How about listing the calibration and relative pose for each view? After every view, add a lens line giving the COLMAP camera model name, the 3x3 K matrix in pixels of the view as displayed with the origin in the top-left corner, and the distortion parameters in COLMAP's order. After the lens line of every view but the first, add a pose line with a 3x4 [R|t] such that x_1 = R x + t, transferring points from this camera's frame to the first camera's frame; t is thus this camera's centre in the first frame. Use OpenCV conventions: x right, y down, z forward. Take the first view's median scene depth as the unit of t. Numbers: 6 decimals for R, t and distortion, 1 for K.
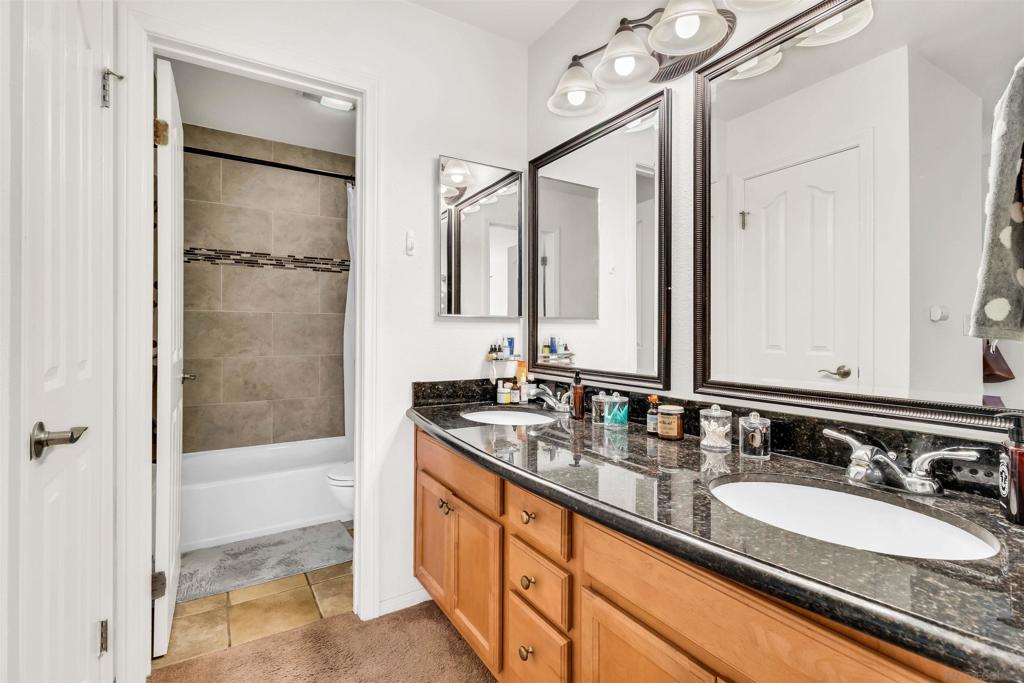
lens RADIAL K [[471.1, 0, 511.8], [0, 471.1, 334.2], [0, 0, 1]] dist [0.002153, 0.000630]
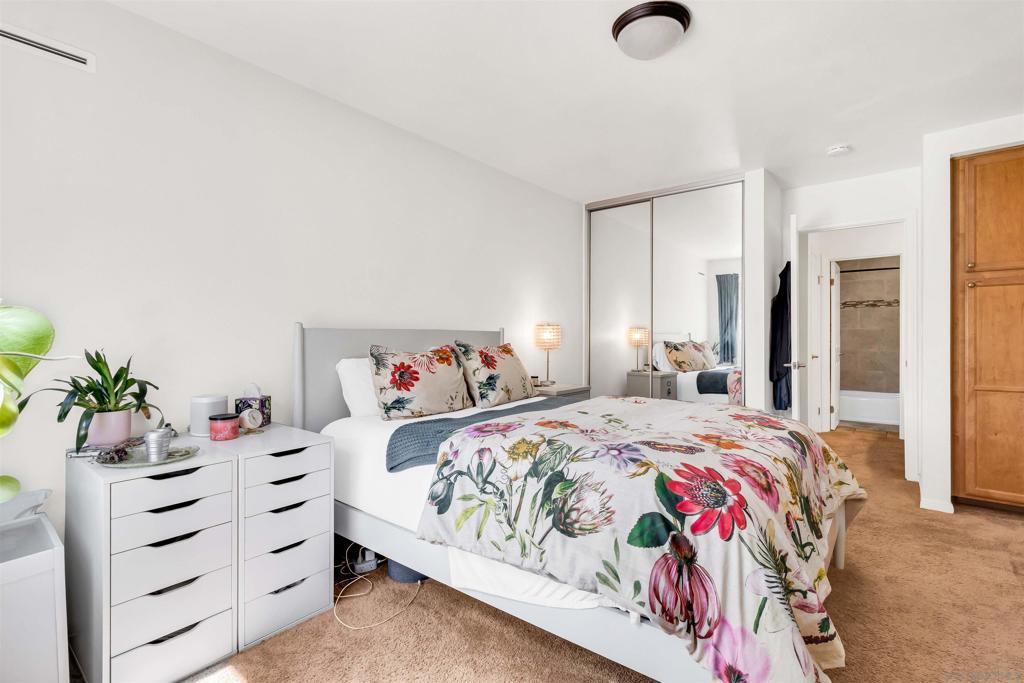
lens RADIAL K [[471.1, 0, 511.8], [0, 471.1, 334.2], [0, 0, 1]] dist [0.002153, 0.000630]
pose [[0.331392, -0.004822, -0.943481, 0.890473], [0.001795, 0.999988, -0.004480, -0.014823], [0.943491, -0.000209, 0.331397, -1.212405]]
